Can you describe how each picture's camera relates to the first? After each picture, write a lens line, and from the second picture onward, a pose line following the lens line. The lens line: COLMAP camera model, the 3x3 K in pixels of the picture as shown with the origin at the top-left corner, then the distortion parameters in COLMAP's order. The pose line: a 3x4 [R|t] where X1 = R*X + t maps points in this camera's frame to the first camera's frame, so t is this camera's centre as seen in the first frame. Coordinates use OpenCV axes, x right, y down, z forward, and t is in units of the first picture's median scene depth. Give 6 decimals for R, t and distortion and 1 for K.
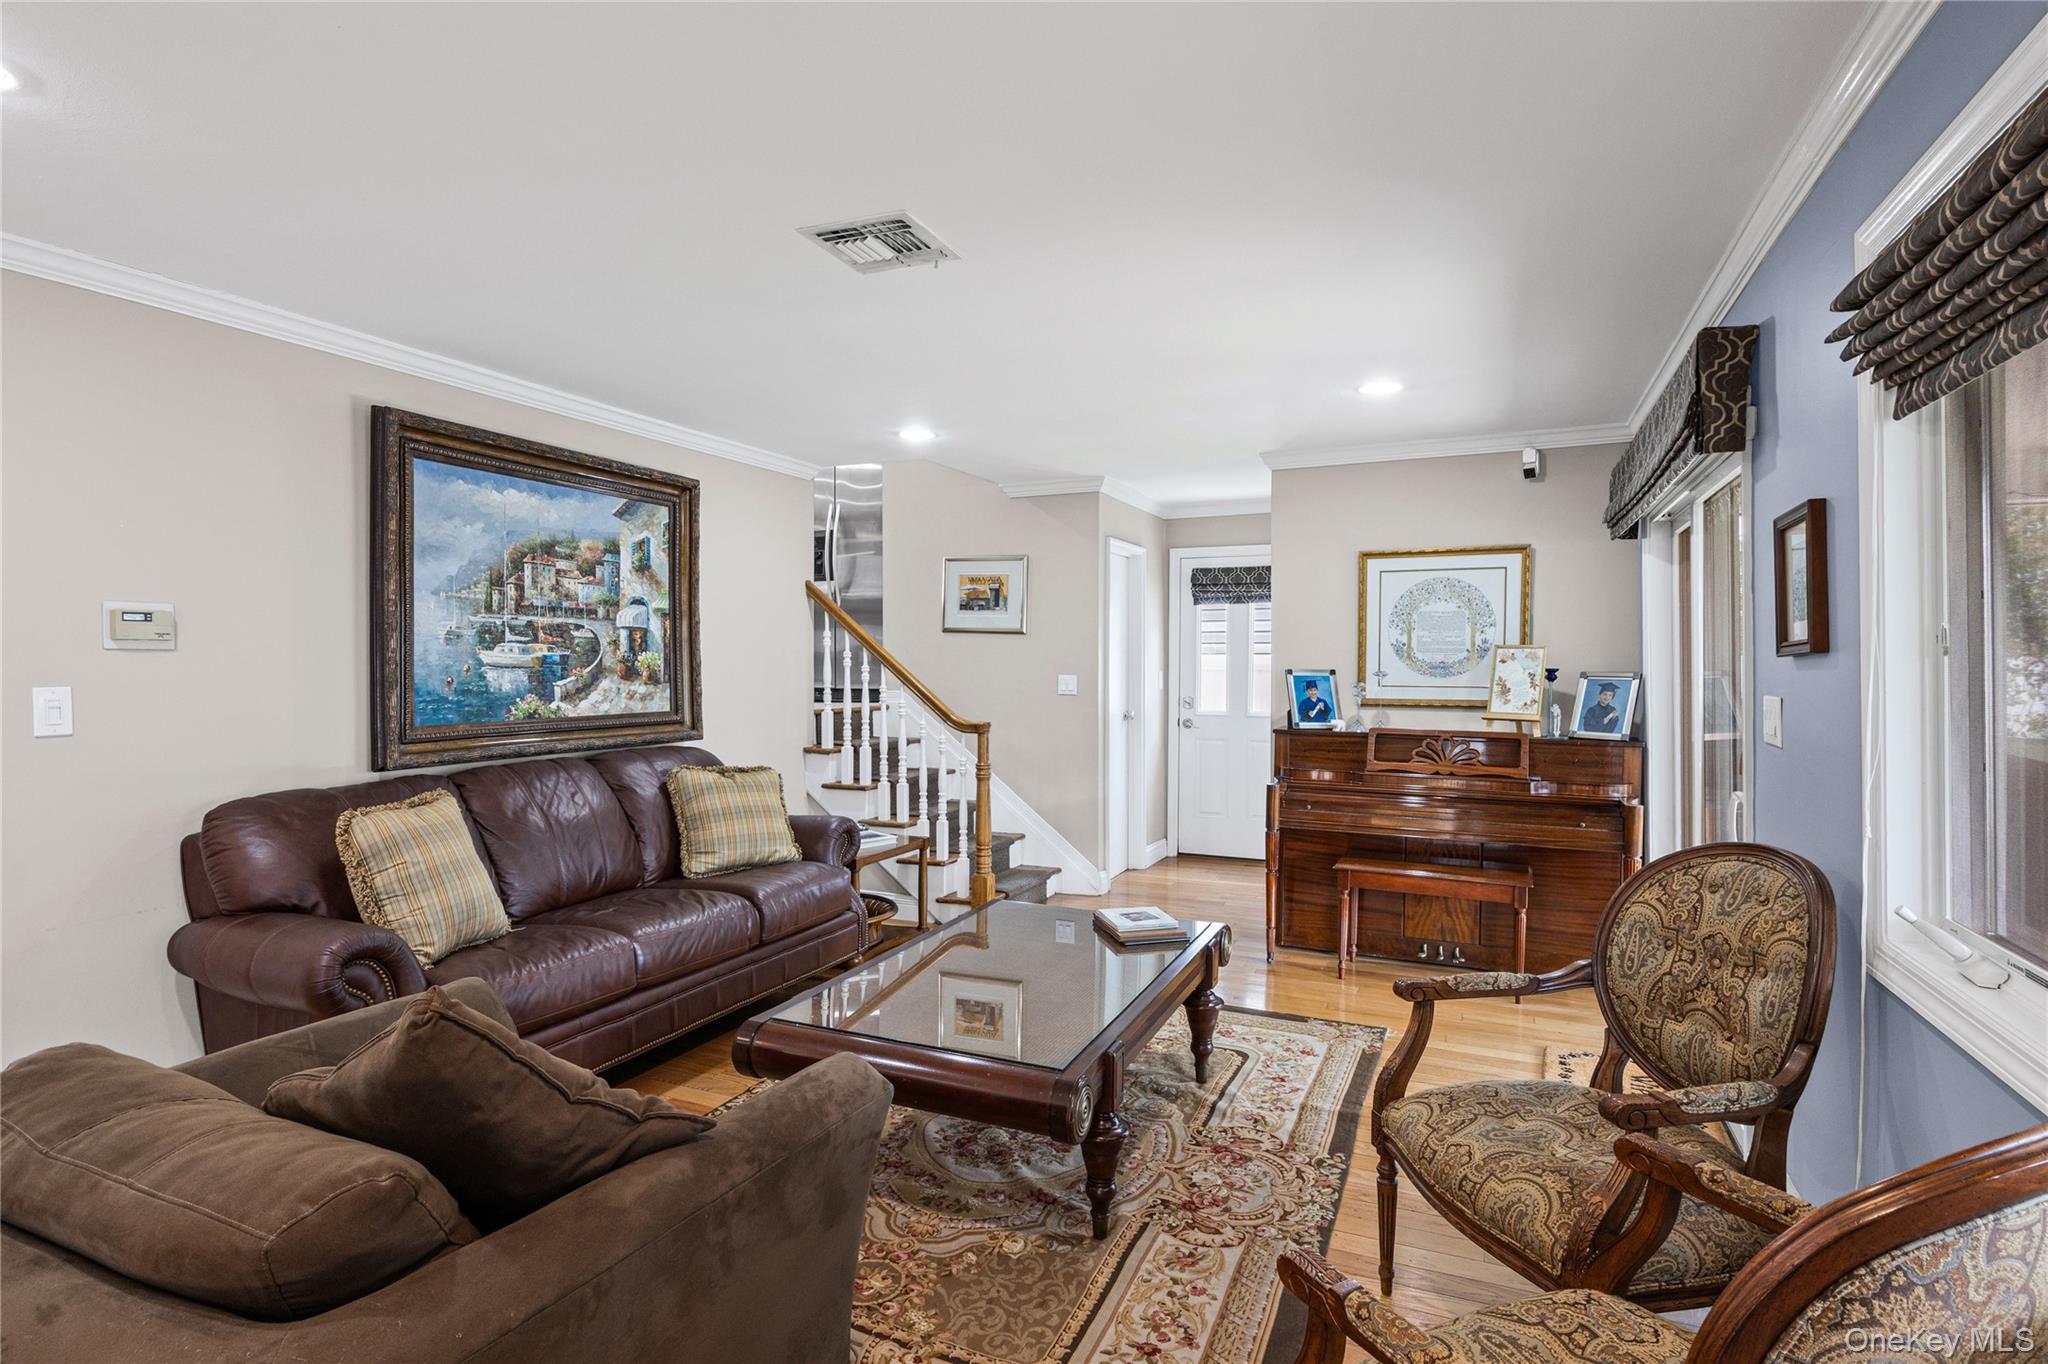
lens RADIAL K [[1012.7, 0, 1007.8], [0, 1012.7, 686.7], [0, 0, 1]] dist [-0.011080, 0.001132]
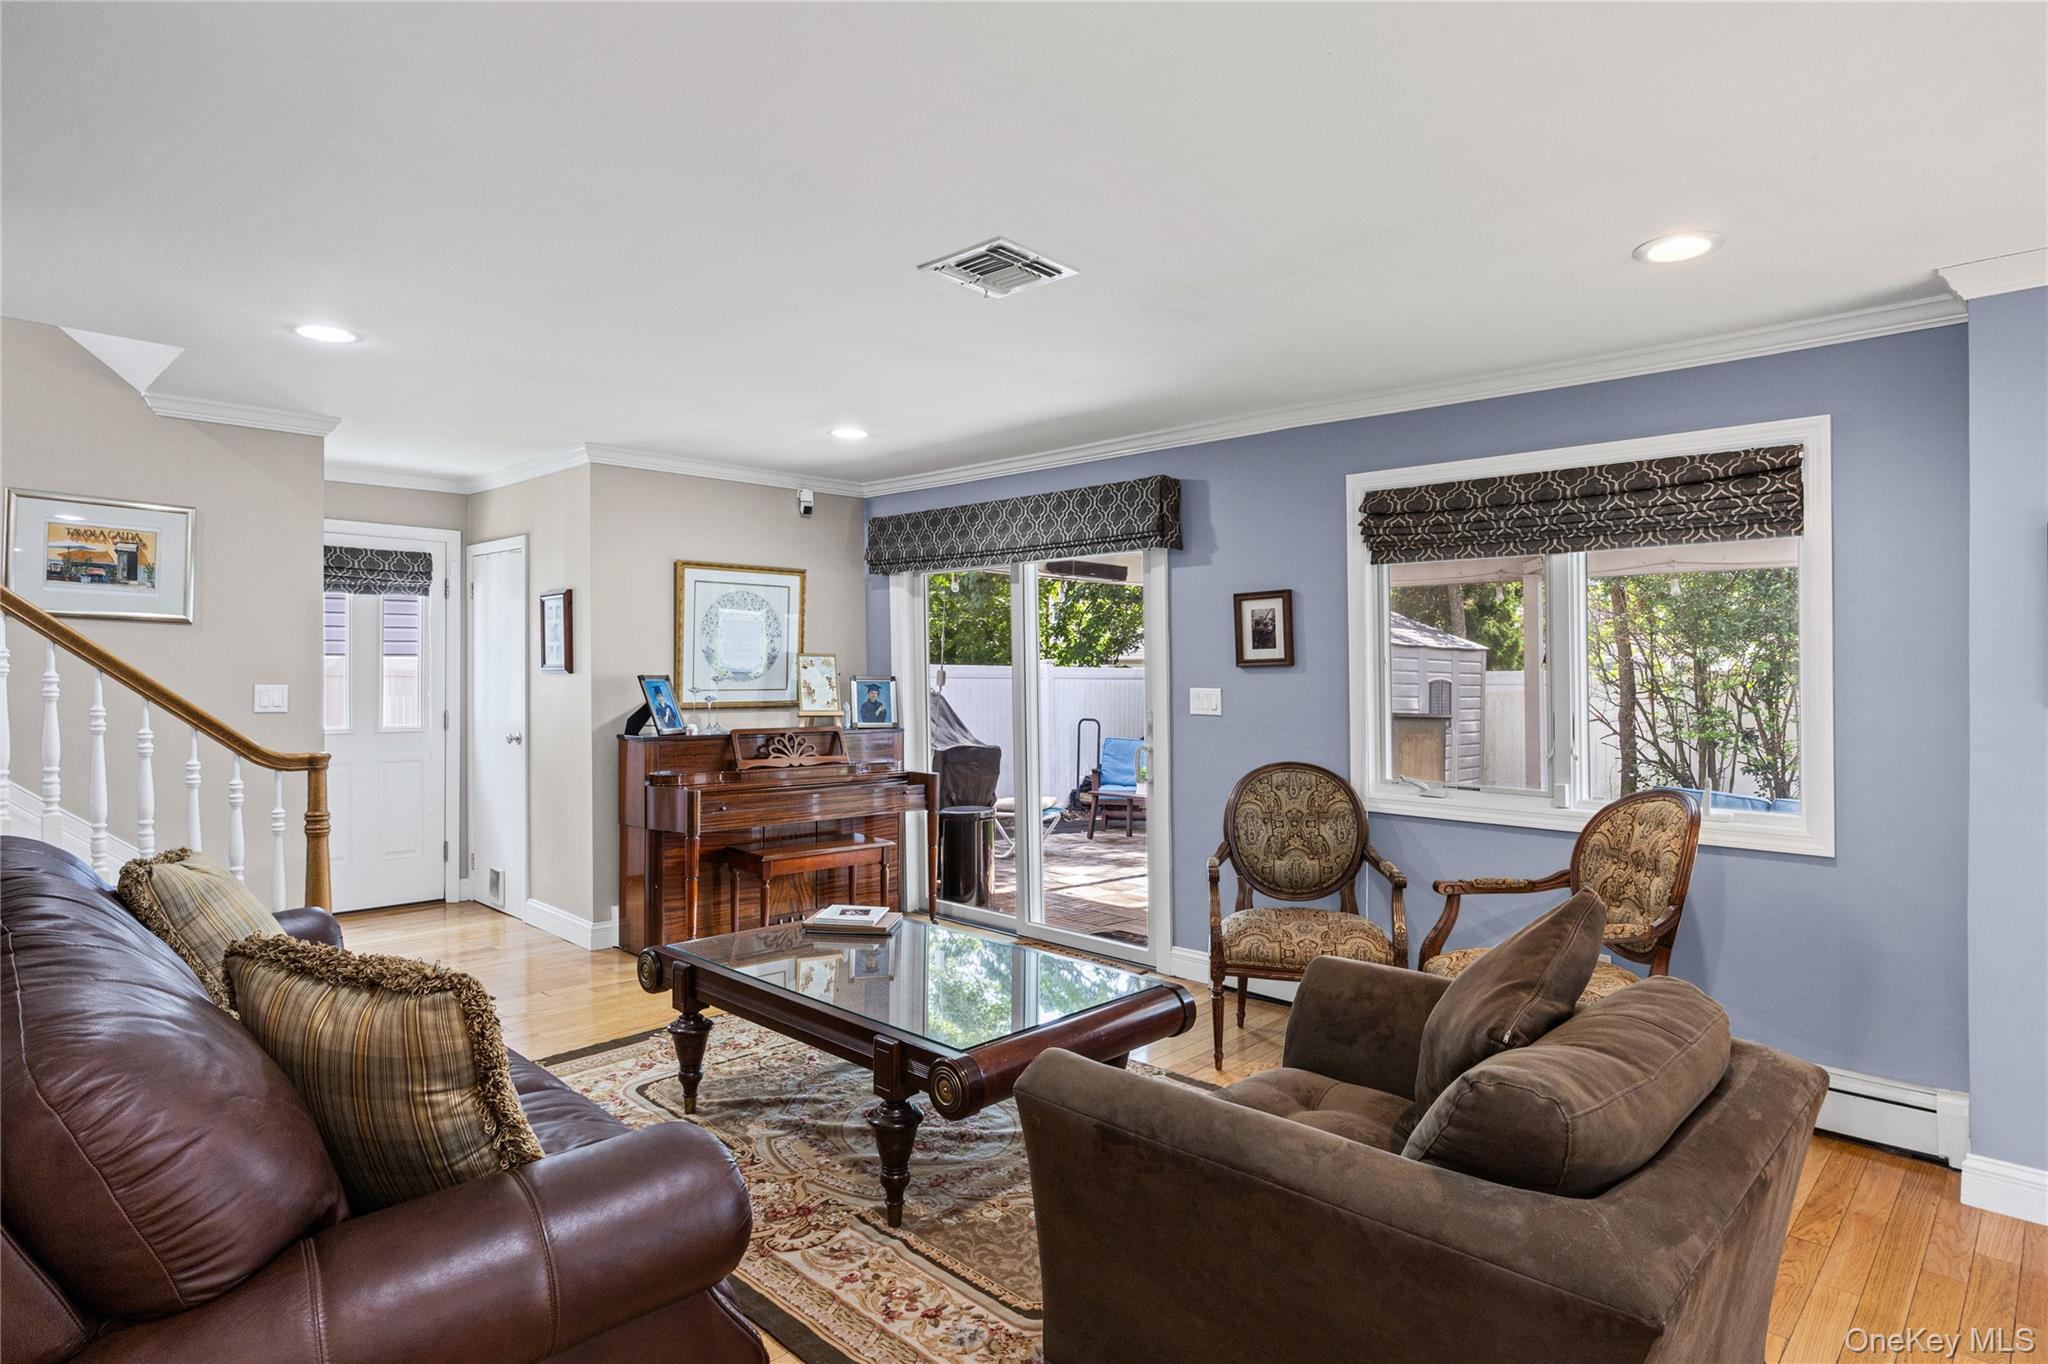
lens RADIAL K [[1102.8, 0, 1032.9], [0, 1102.8, 674.5], [0, 0, 1]] dist [-0.005215, 0.003719]
pose [[0.343830, -0.006222, 0.939011, -0.760557], [0.019517, 0.999809, -0.000521, -0.013287], [-0.938829, 0.018506, 0.343886, 0.375463]]
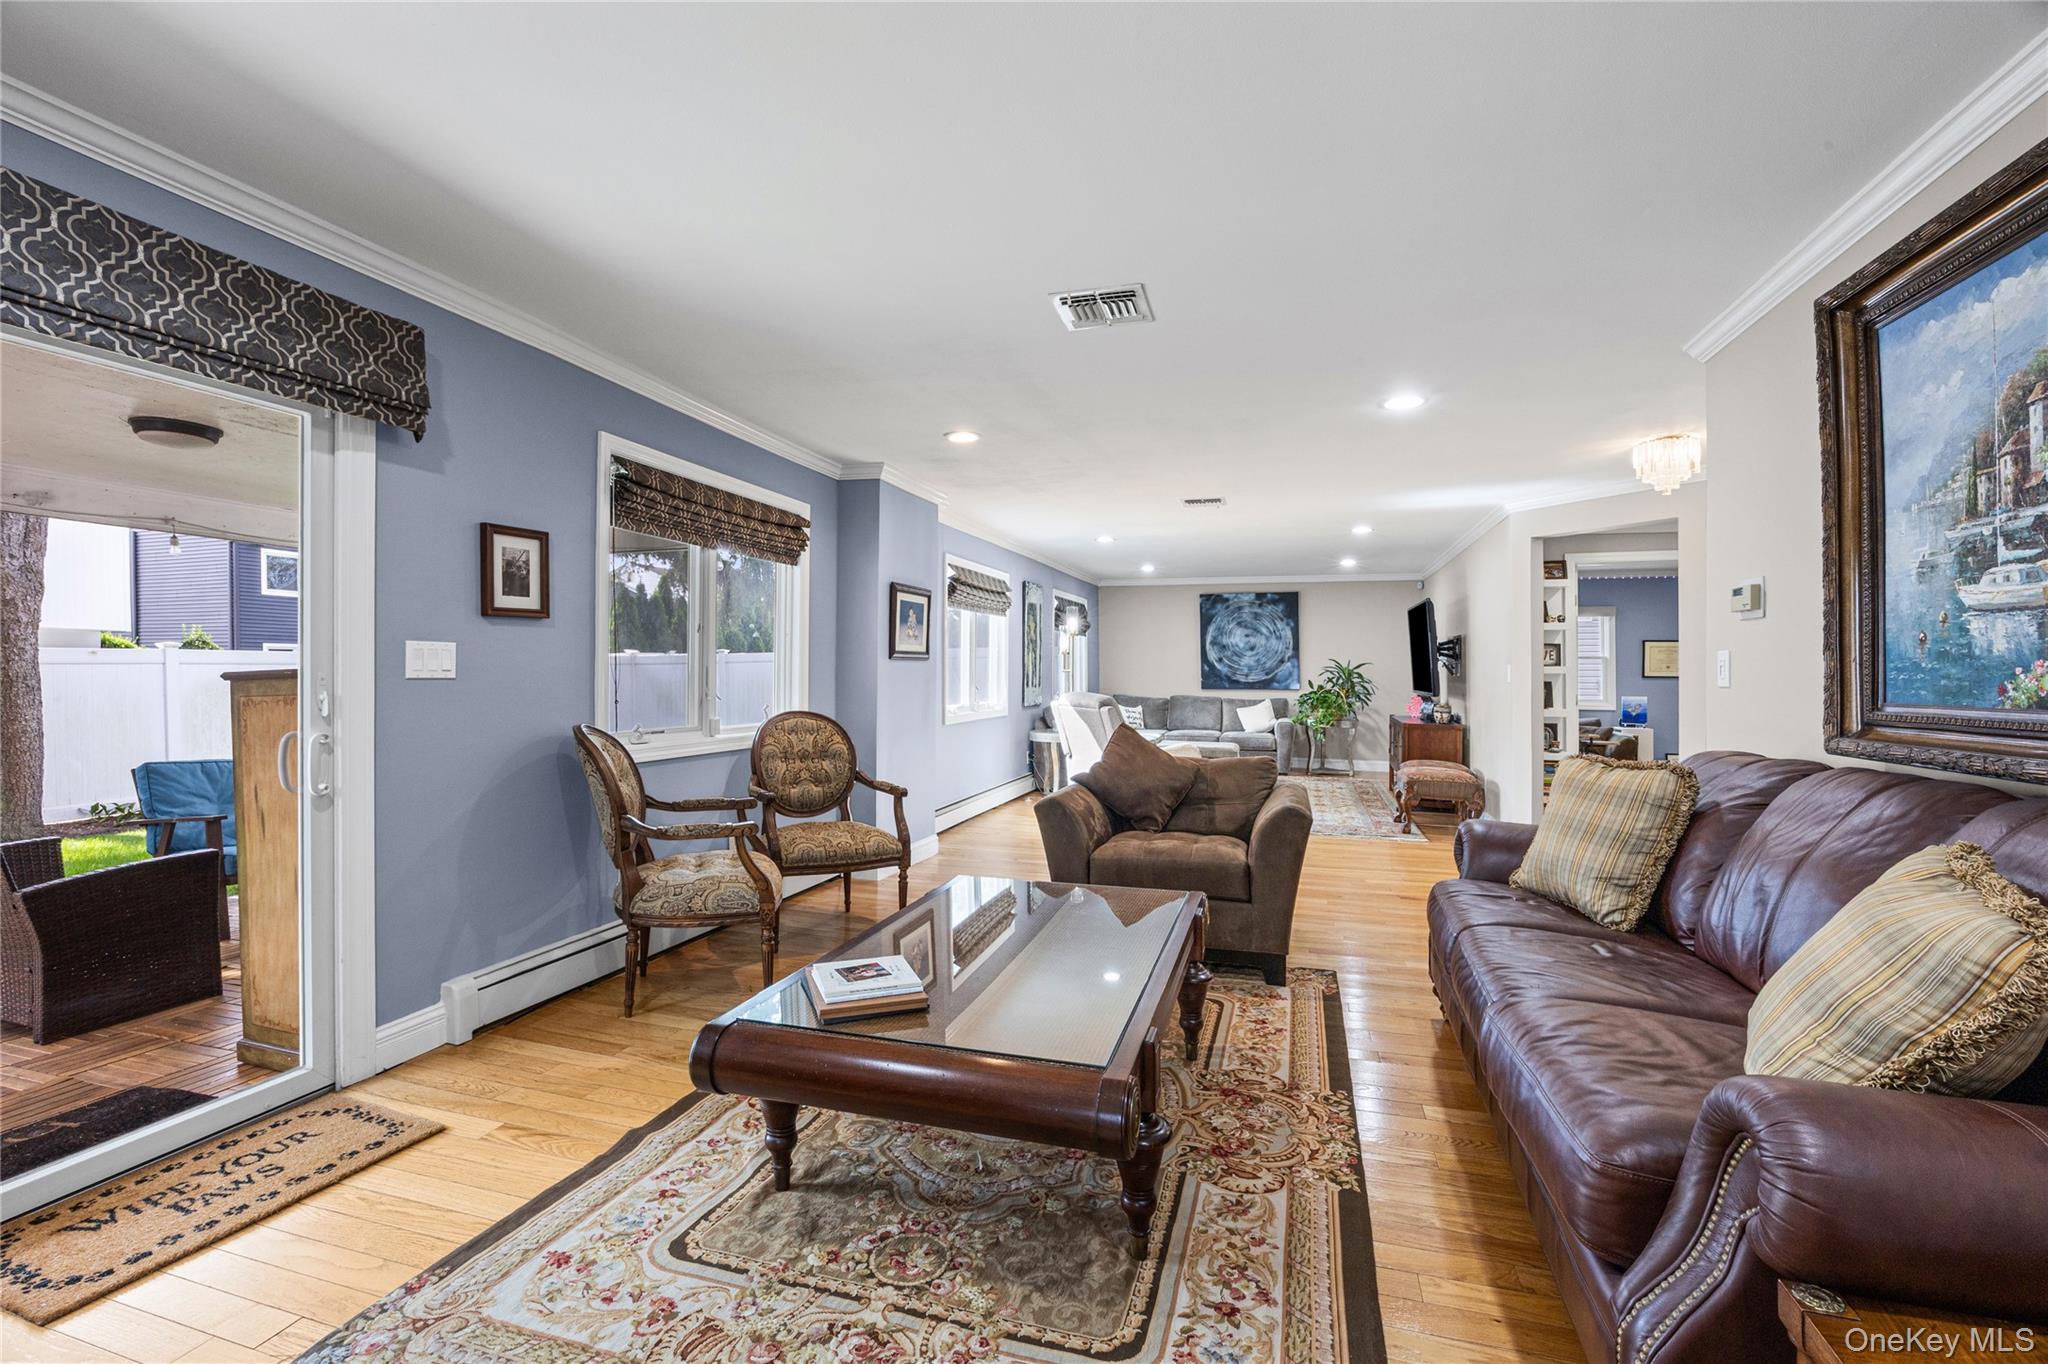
lens RADIAL K [[887.7, 0, 1021.3], [0, 887.7, 661.1], [0, 0, 1]] dist [-0.002122, 0.000020]
pose [[-0.993733, -0.010618, -0.111279, 0.083372], [-0.011371, 0.999917, 0.006135, 0.011306], [0.111204, 0.007362, -0.993770, 1.396163]]
